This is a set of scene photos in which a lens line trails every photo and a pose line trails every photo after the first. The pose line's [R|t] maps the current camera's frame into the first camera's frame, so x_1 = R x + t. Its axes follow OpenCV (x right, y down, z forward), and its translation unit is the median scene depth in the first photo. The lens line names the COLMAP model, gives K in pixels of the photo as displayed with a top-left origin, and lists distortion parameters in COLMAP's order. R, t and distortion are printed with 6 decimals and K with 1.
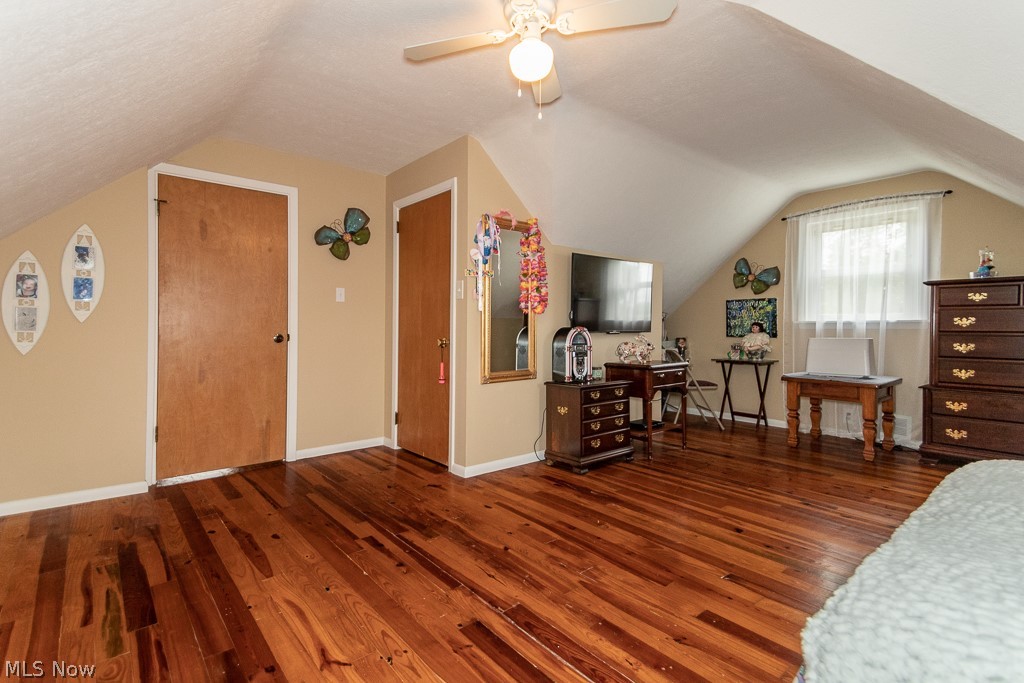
lens RADIAL K [[488.5, 0, 510.9], [0, 488.5, 325.1], [0, 0, 1]] dist [0.034407, -0.000152]
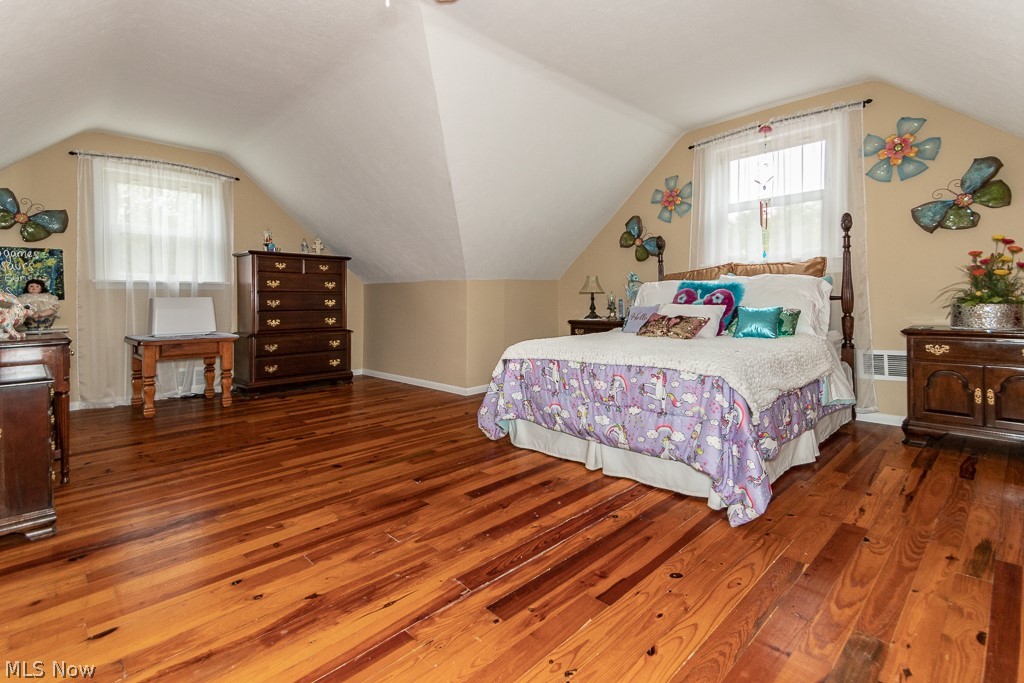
lens RADIAL K [[470.8, 0, 510.2], [0, 470.8, 307.2], [0, 0, 1]] dist [0.031358, -0.000415]
pose [[-0.078086, -0.022534, 0.996692, -0.388337], [-0.000503, 0.999745, 0.022564, 0.025881], [-0.996946, 0.001261, -0.078077, 0.451184]]
